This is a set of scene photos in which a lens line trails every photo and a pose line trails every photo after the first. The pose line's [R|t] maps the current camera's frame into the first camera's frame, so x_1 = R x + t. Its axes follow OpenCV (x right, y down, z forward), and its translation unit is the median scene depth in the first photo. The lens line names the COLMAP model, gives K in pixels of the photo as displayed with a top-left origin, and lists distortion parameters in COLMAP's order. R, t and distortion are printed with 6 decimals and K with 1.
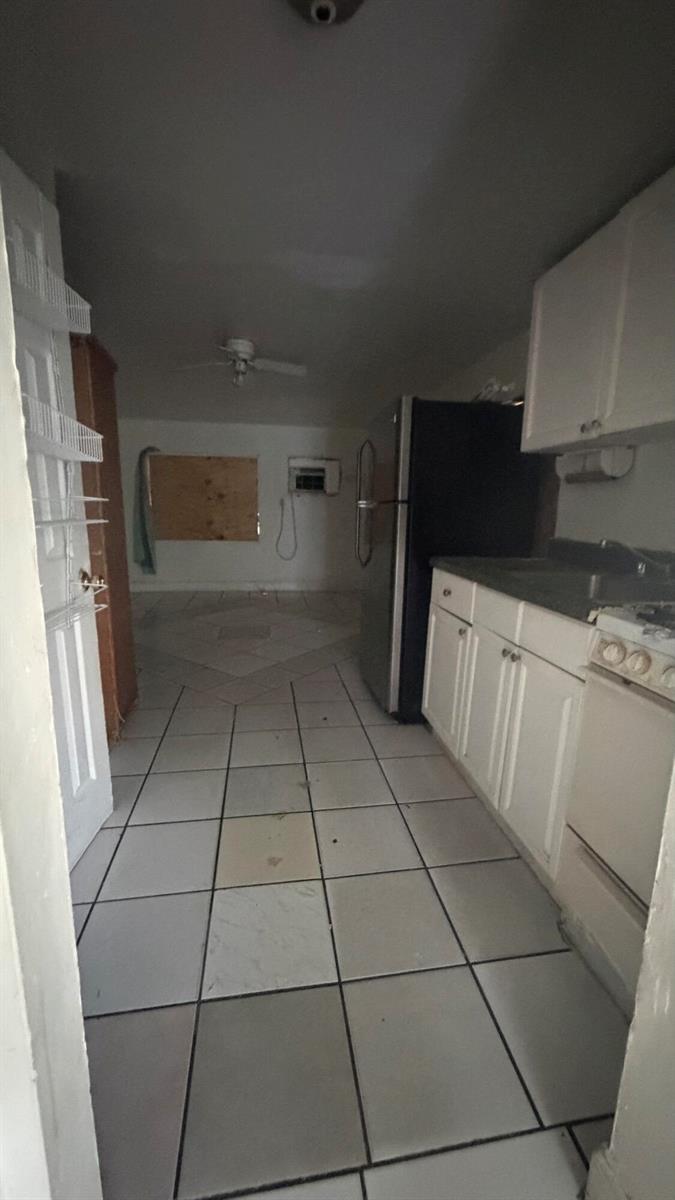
lens RADIAL K [[479.3, 0, 337.5], [0, 479.3, 600.0], [0, 0, 1]] dist [-0.000362, 0.000003]
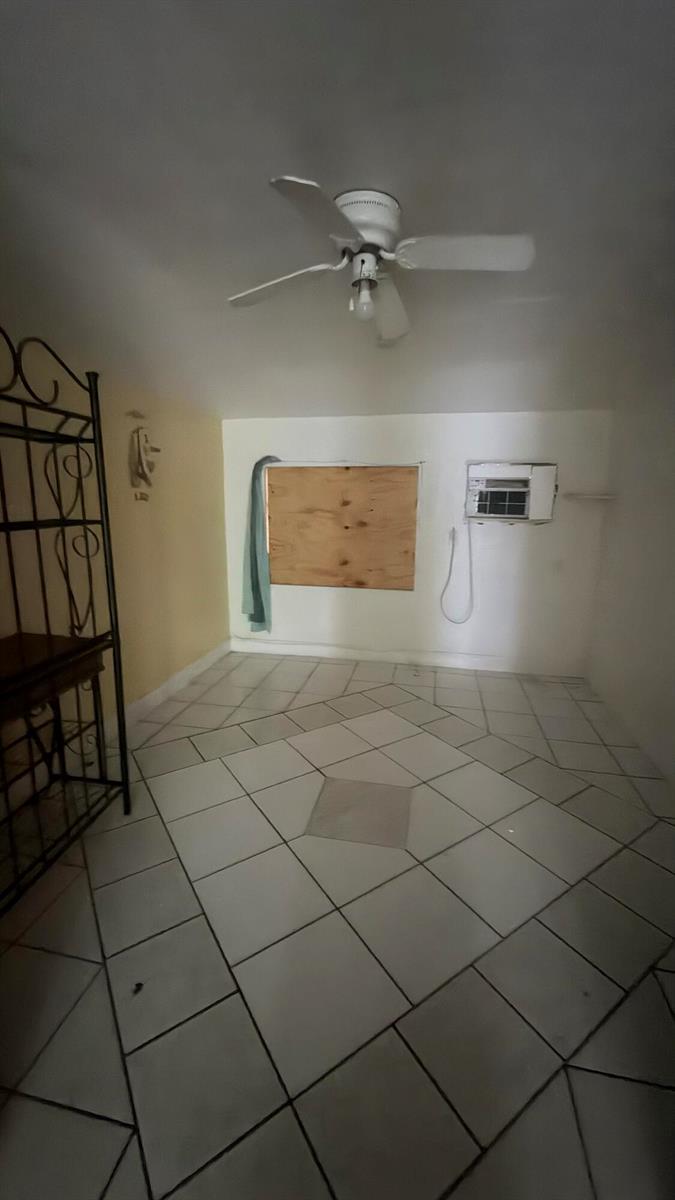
lens RADIAL K [[499.0, 0, 337.5], [0, 499.0, 600.0], [0, 0, 1]] dist [-0.000365, 0.000017]
pose [[0.941721, 0.054597, -0.331936, -0.036755], [-0.056178, 0.998409, 0.004840, -0.112631], [0.331672, 0.014089, 0.943290, 0.330854]]
